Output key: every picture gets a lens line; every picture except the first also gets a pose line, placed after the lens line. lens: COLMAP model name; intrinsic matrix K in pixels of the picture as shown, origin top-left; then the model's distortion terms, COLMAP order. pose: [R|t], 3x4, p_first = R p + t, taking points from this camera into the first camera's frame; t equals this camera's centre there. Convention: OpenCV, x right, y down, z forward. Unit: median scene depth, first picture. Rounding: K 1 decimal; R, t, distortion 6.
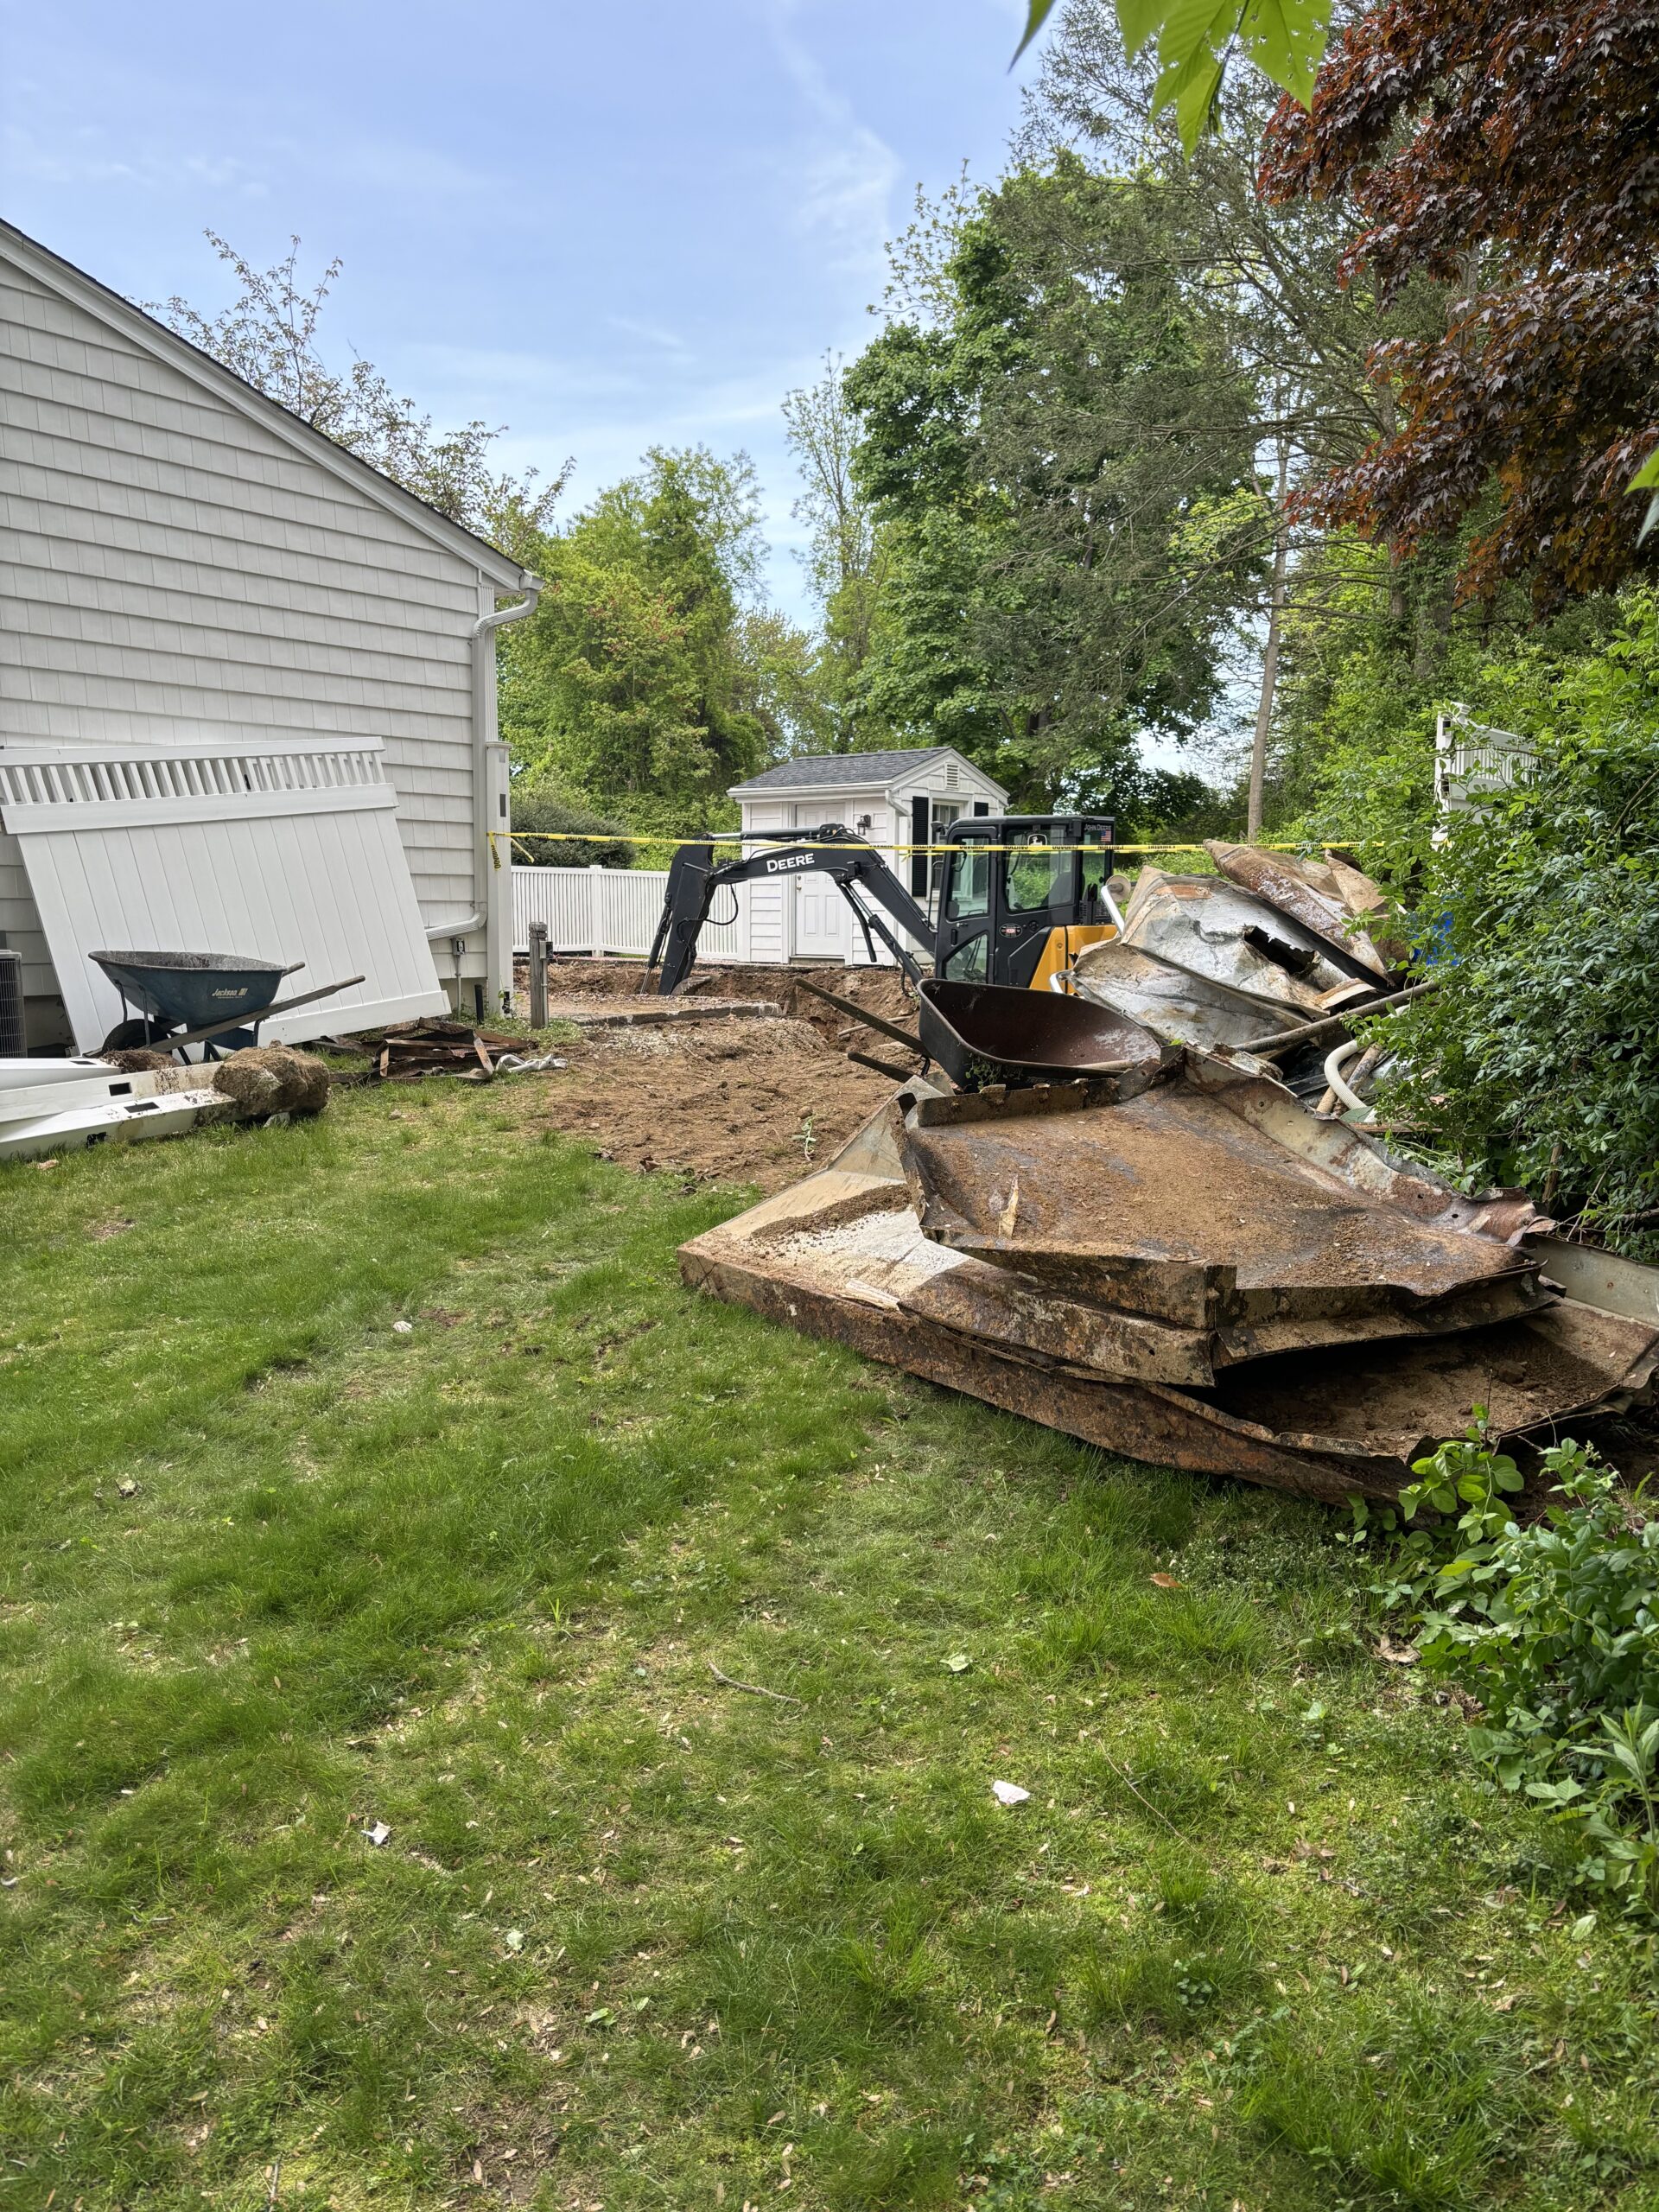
lens RADIAL K [[1670.3, 0, 832.4], [0, 1670.3, 1211.1], [0, 0, 1]] dist [-0.011681, -0.006694]
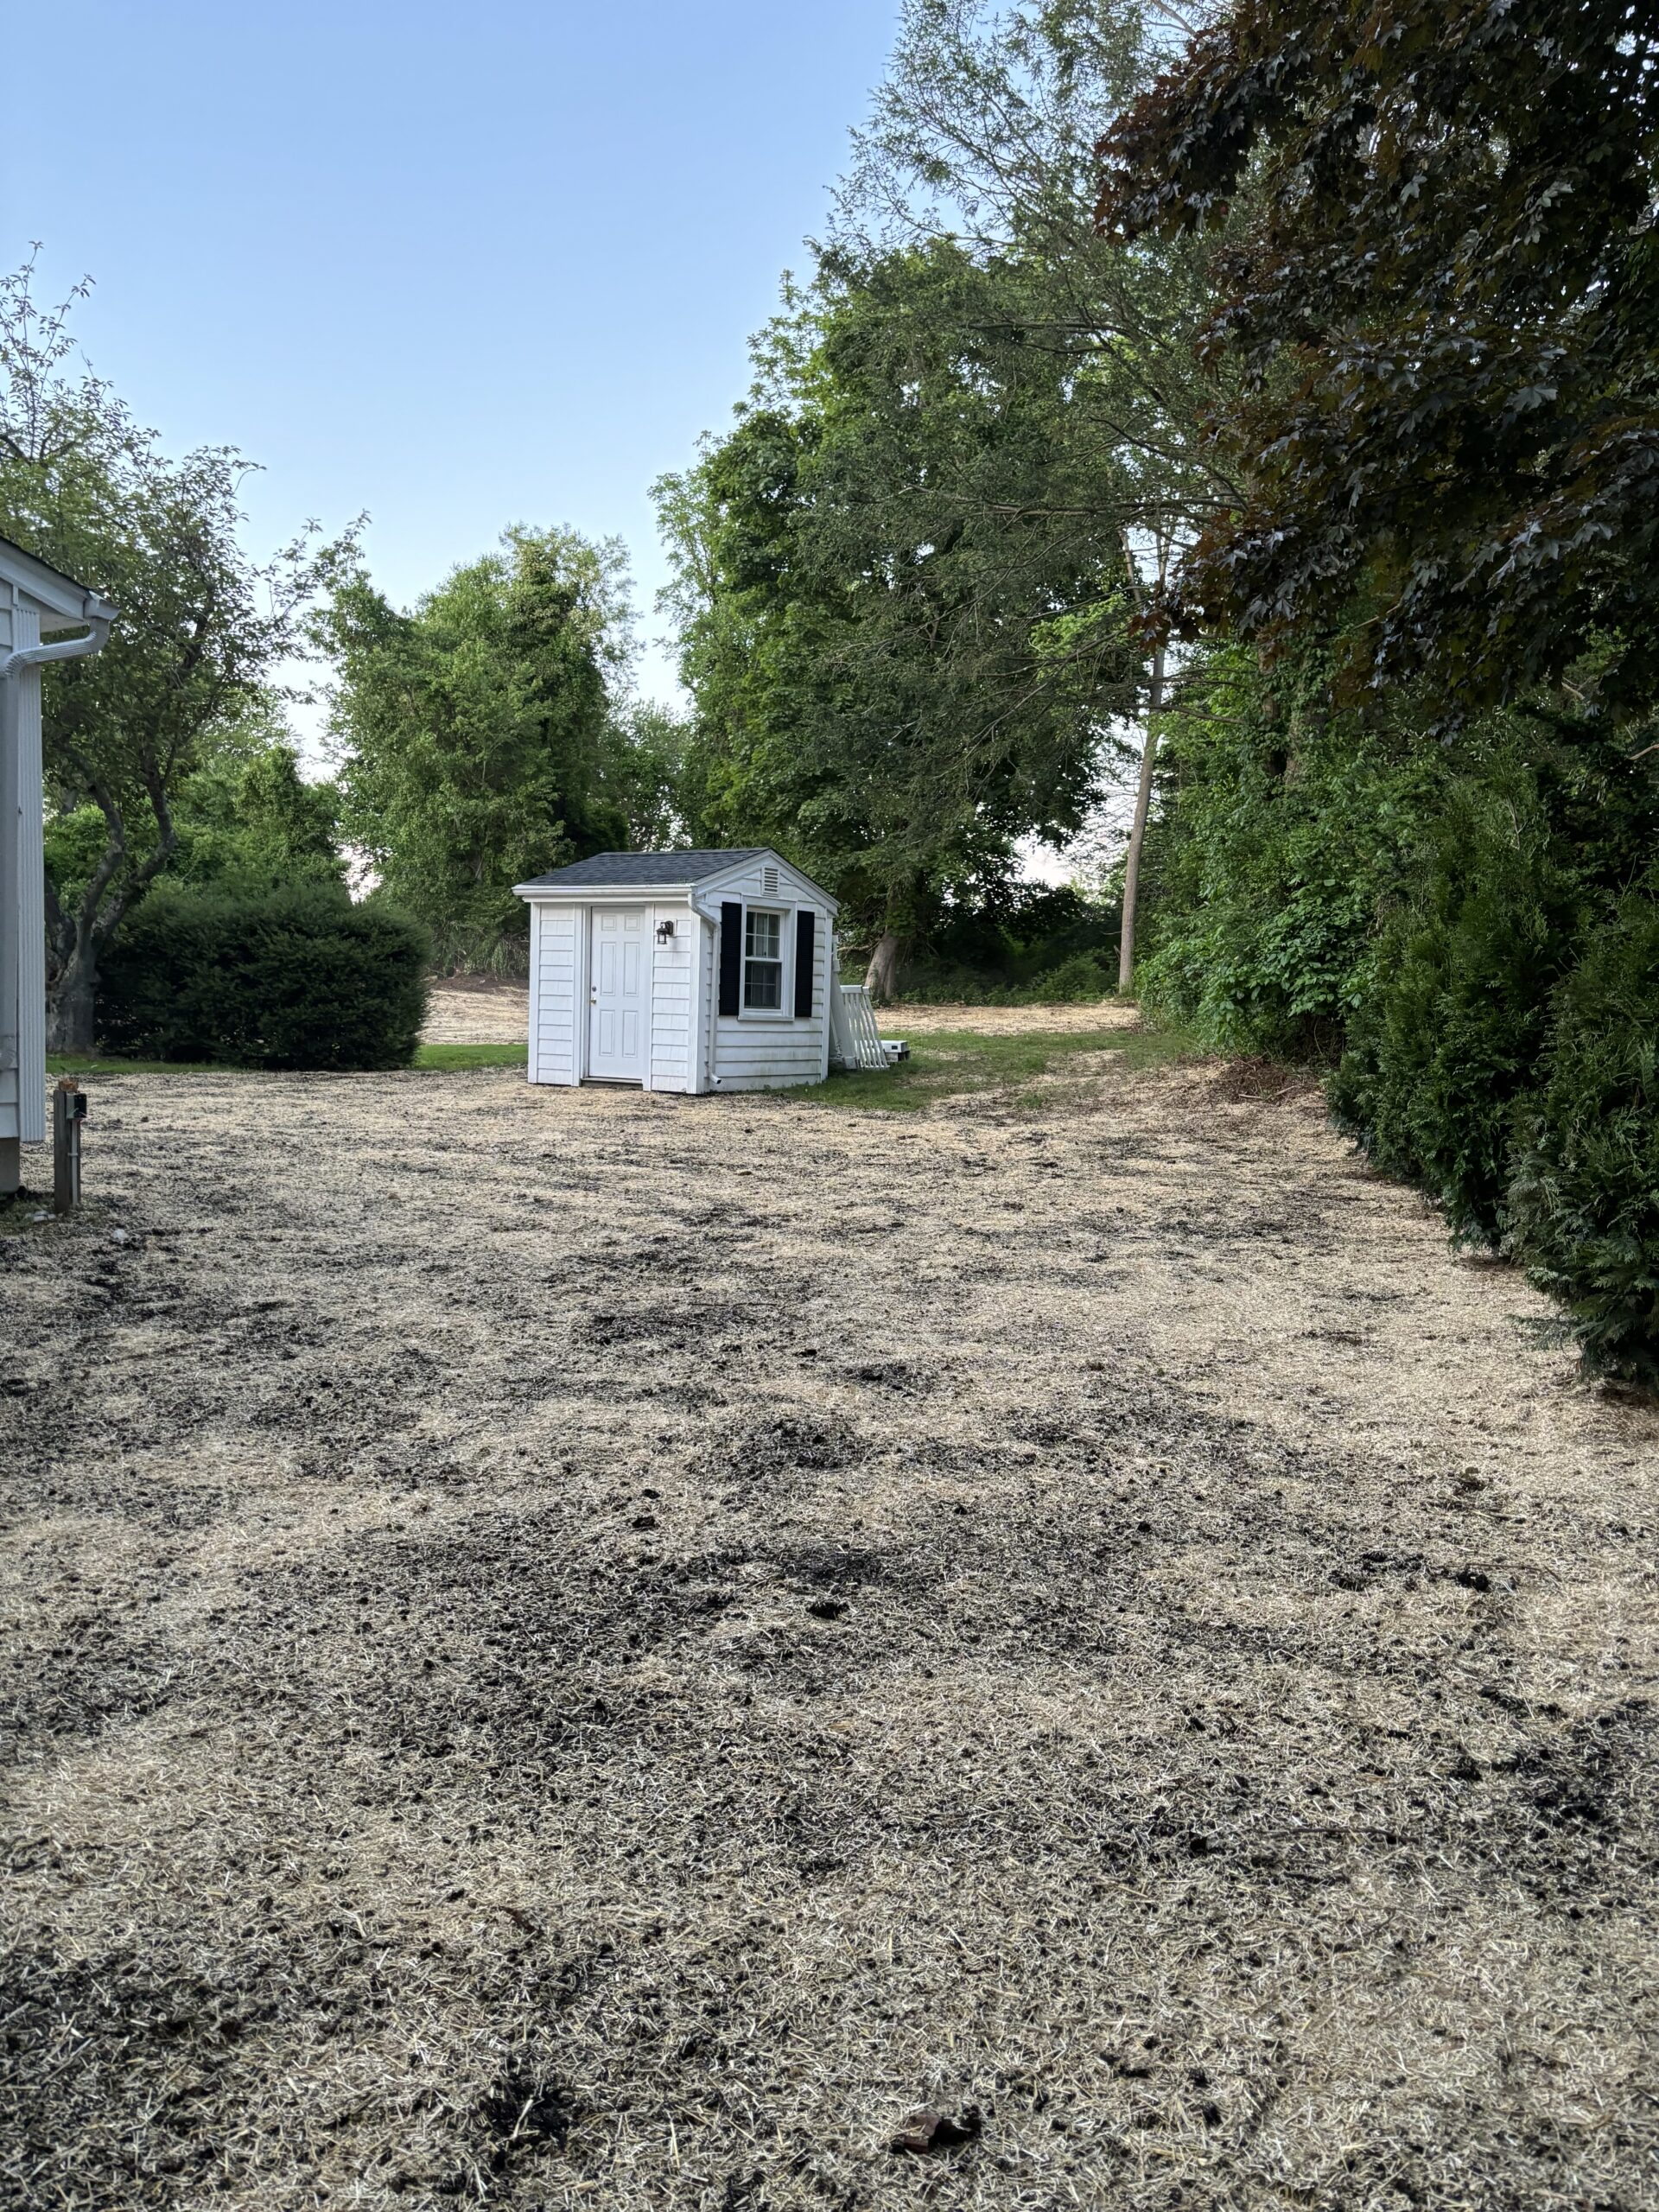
lens RADIAL K [[1691.6, 0, 829.5], [0, 1691.6, 1106.0], [0, 0, 1]] dist [0.009049, 0.007165]
pose [[0.997958, 0.031780, 0.055399, 0.037439], [-0.025002, 0.992577, -0.119017, -0.025427], [-0.058770, 0.117389, 0.991346, 0.086945]]
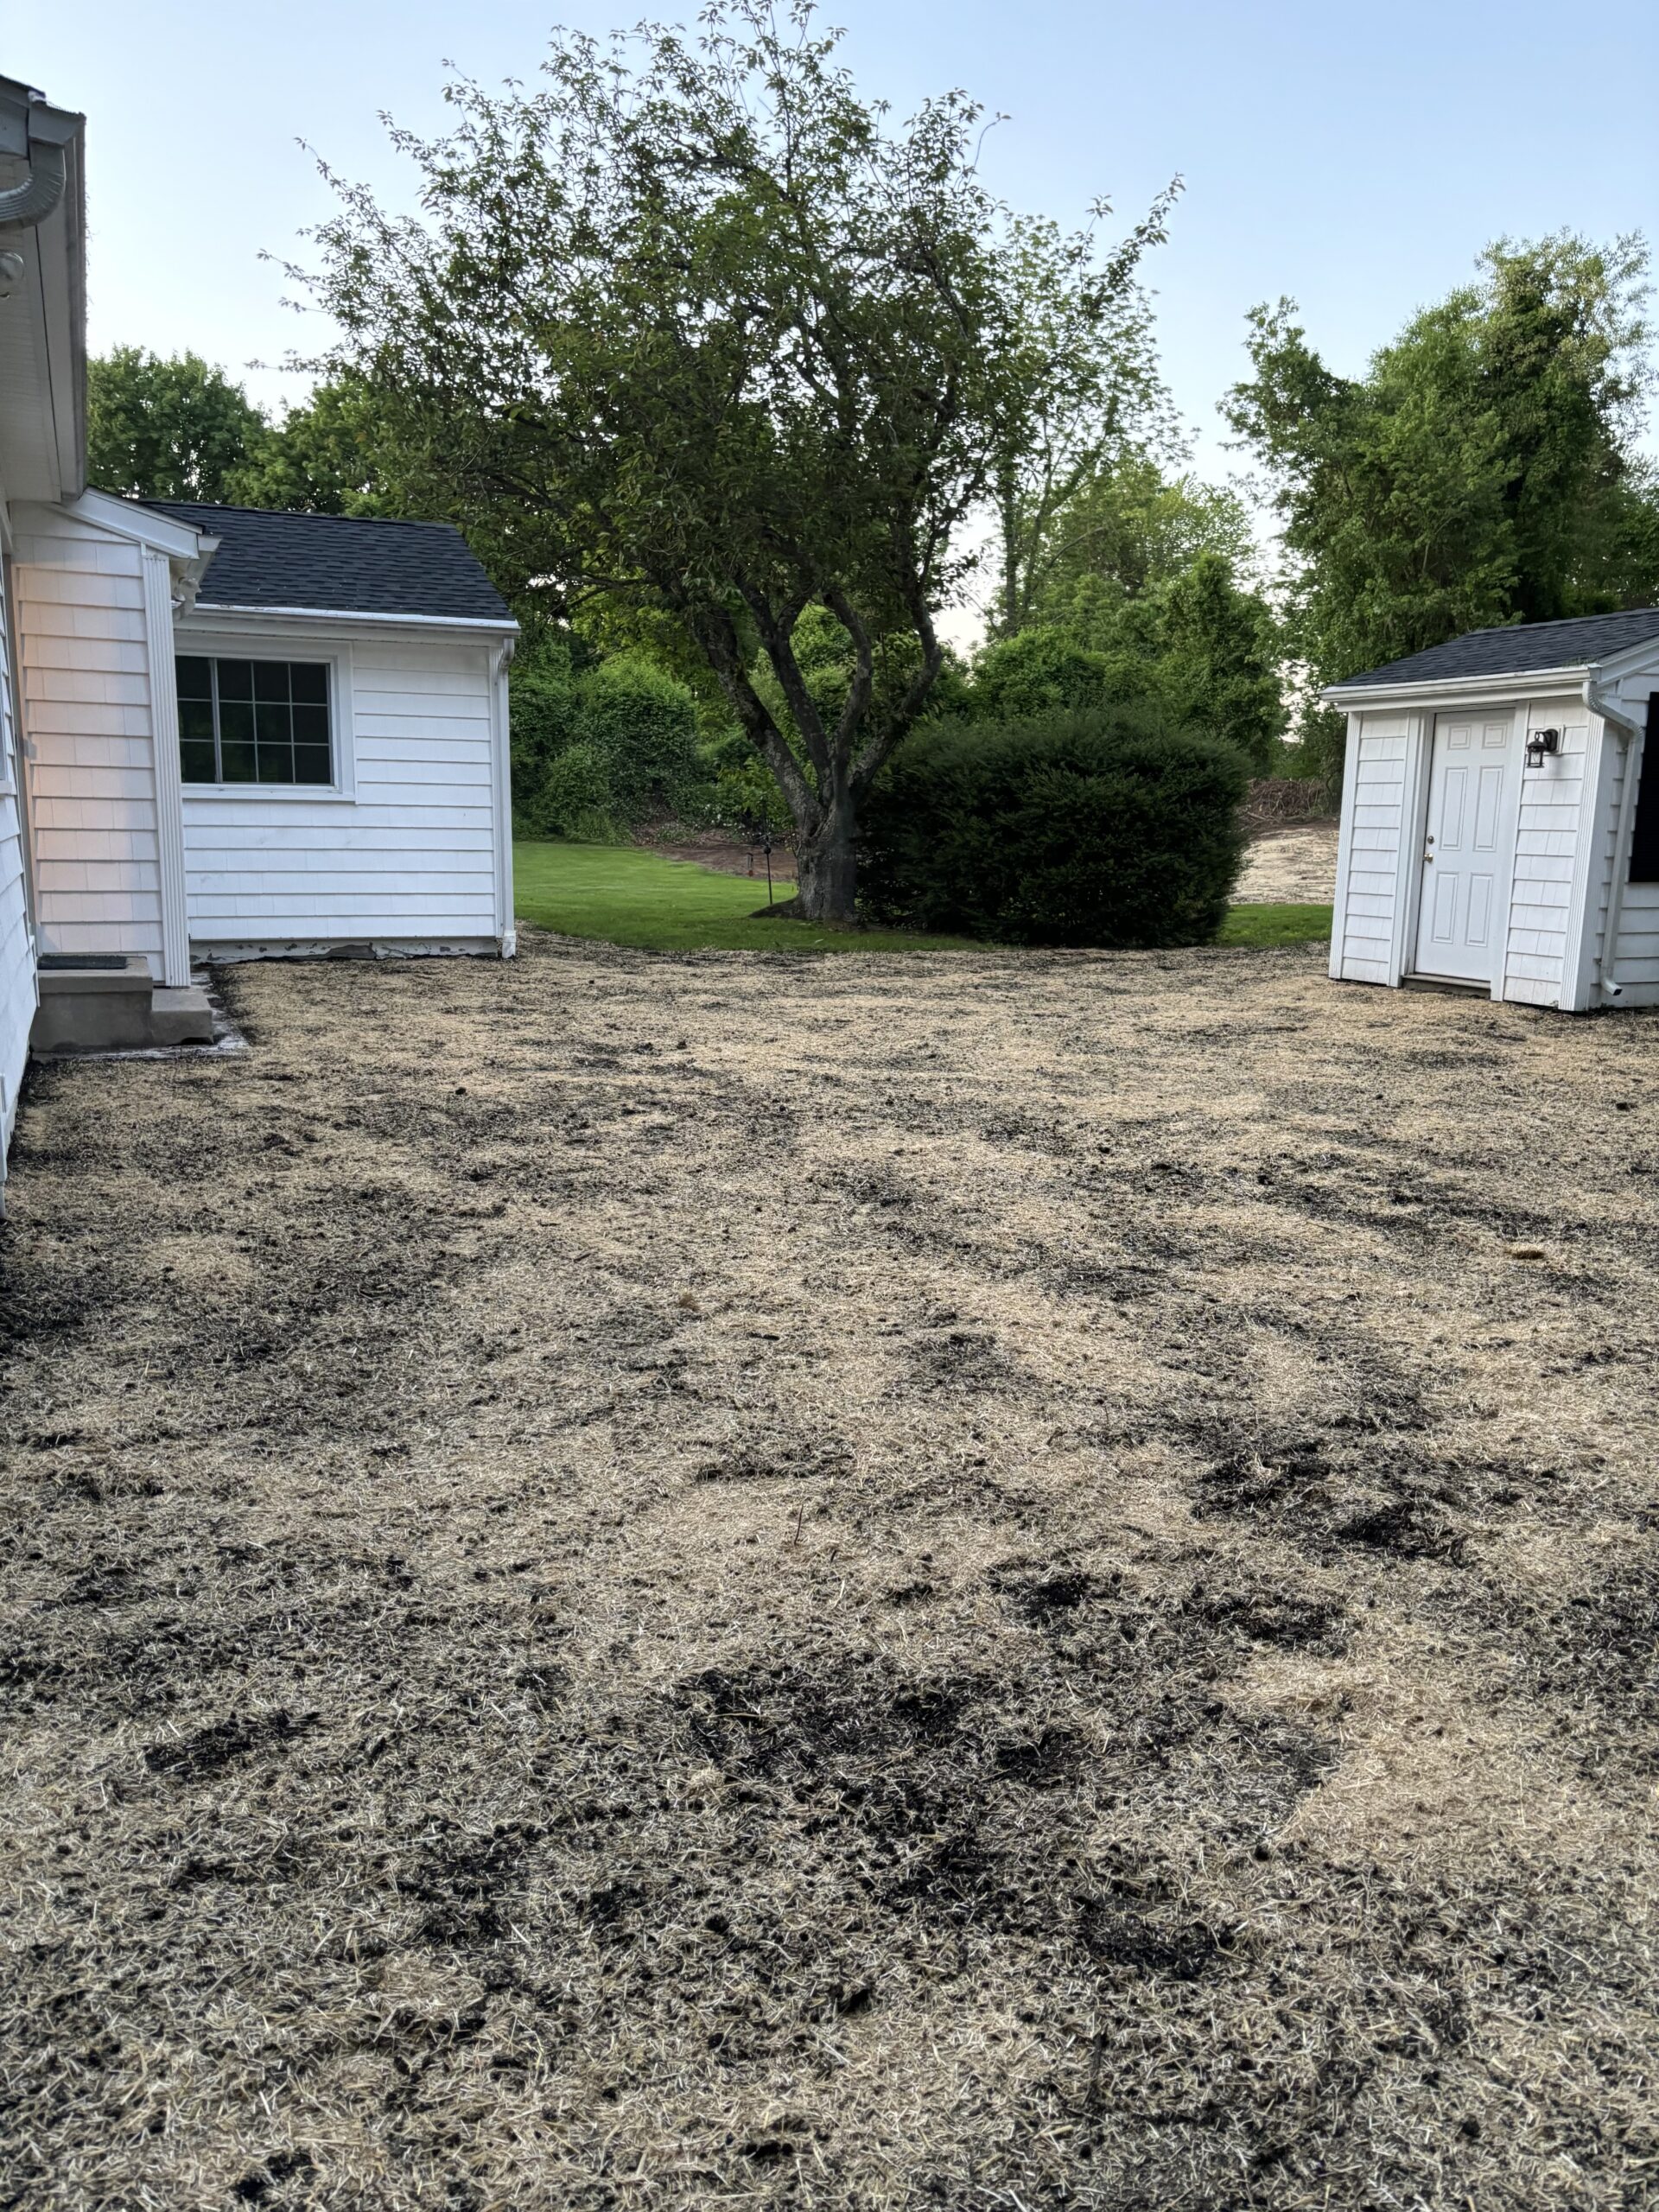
lens RADIAL K [[1615.8, 0, 867.3], [0, 1615.8, 1112.5], [0, 0, 1]] dist [0.083764, -0.093460]
pose [[0.872224, 0.106020, -0.477479, 0.060112], [-0.105838, 0.994007, 0.027373, -0.067347], [0.477519, 0.026660, 0.878217, 0.276089]]
